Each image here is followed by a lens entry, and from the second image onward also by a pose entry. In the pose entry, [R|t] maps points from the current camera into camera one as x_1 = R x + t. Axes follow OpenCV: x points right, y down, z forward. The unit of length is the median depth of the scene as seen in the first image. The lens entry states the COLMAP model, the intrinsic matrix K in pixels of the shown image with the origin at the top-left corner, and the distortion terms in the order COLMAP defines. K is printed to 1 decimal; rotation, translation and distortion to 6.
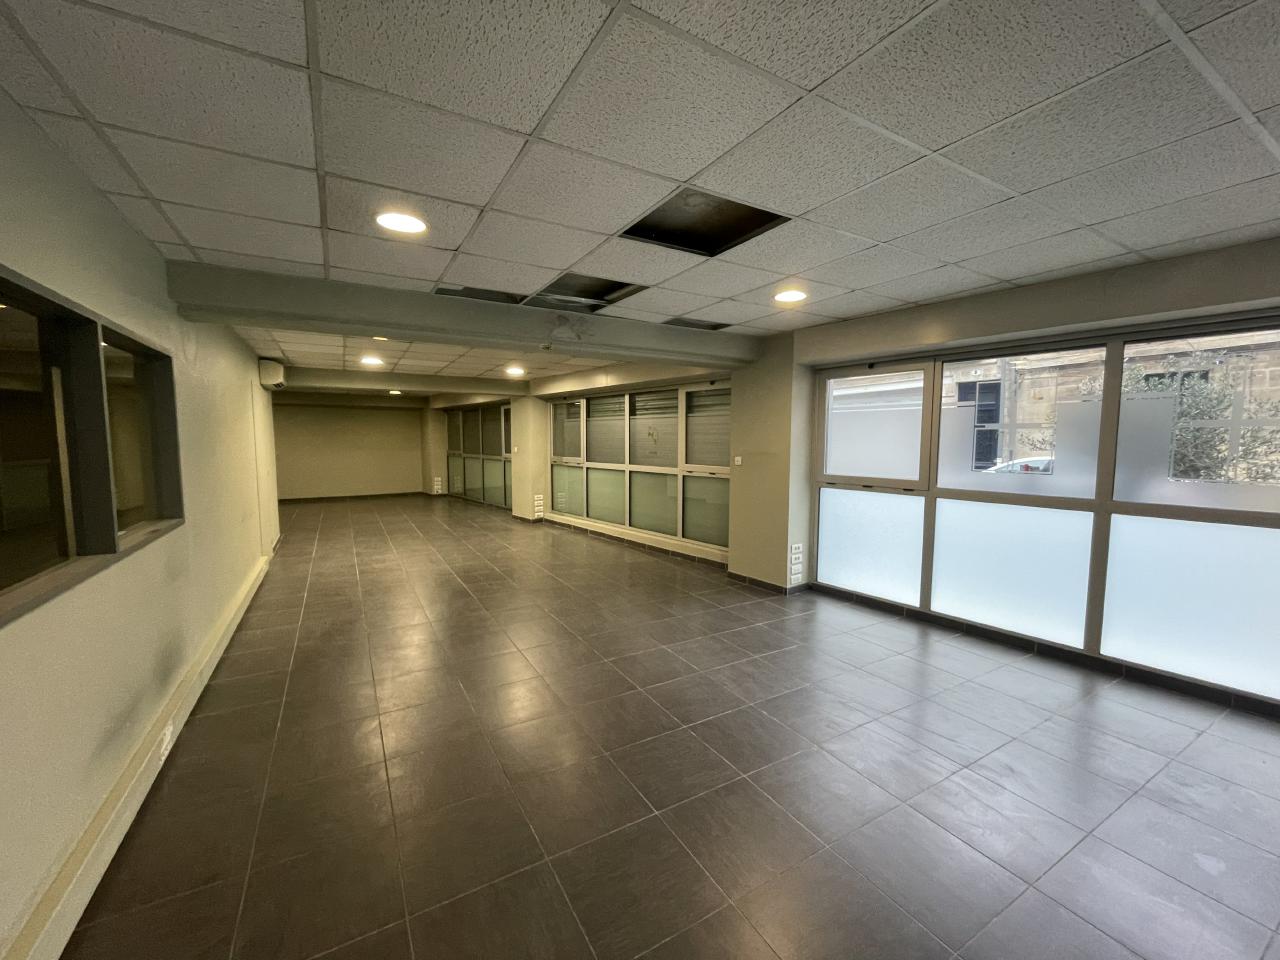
lens RADIAL K [[517.8, 0, 639.5], [0, 517.8, 484.4], [0, 0, 1]] dist [-0.003549, 0.000319]
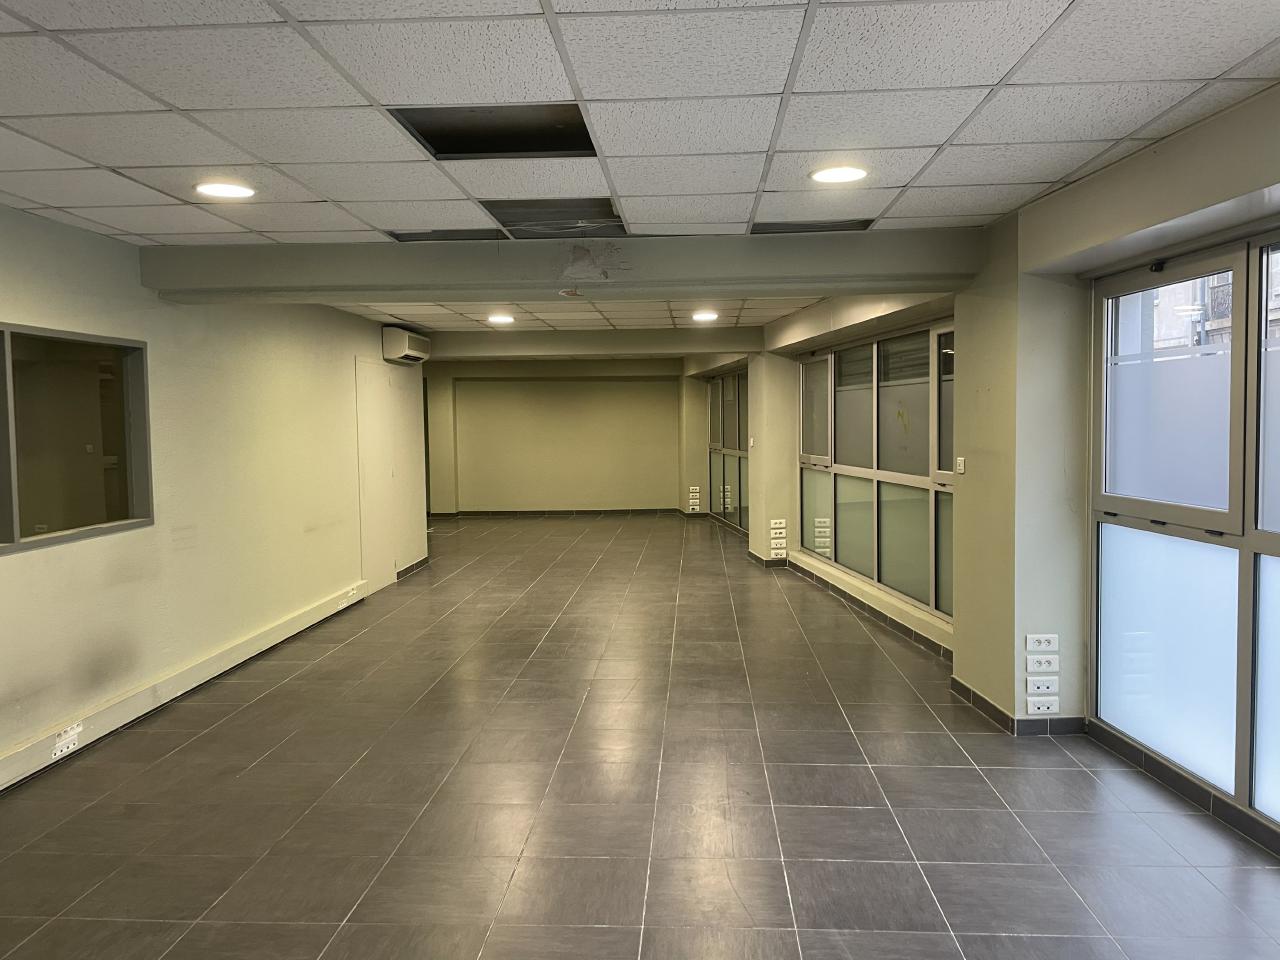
lens RADIAL K [[962.9, 0, 643.1], [0, 962.9, 474.5], [0, 0, 1]] dist [0.068519, -0.076466]
pose [[0.835789, 0.017314, -0.548777, 0.378801], [-0.033876, 0.999225, -0.020067, -0.004129], [0.548004, 0.035362, 0.835728, 0.003861]]
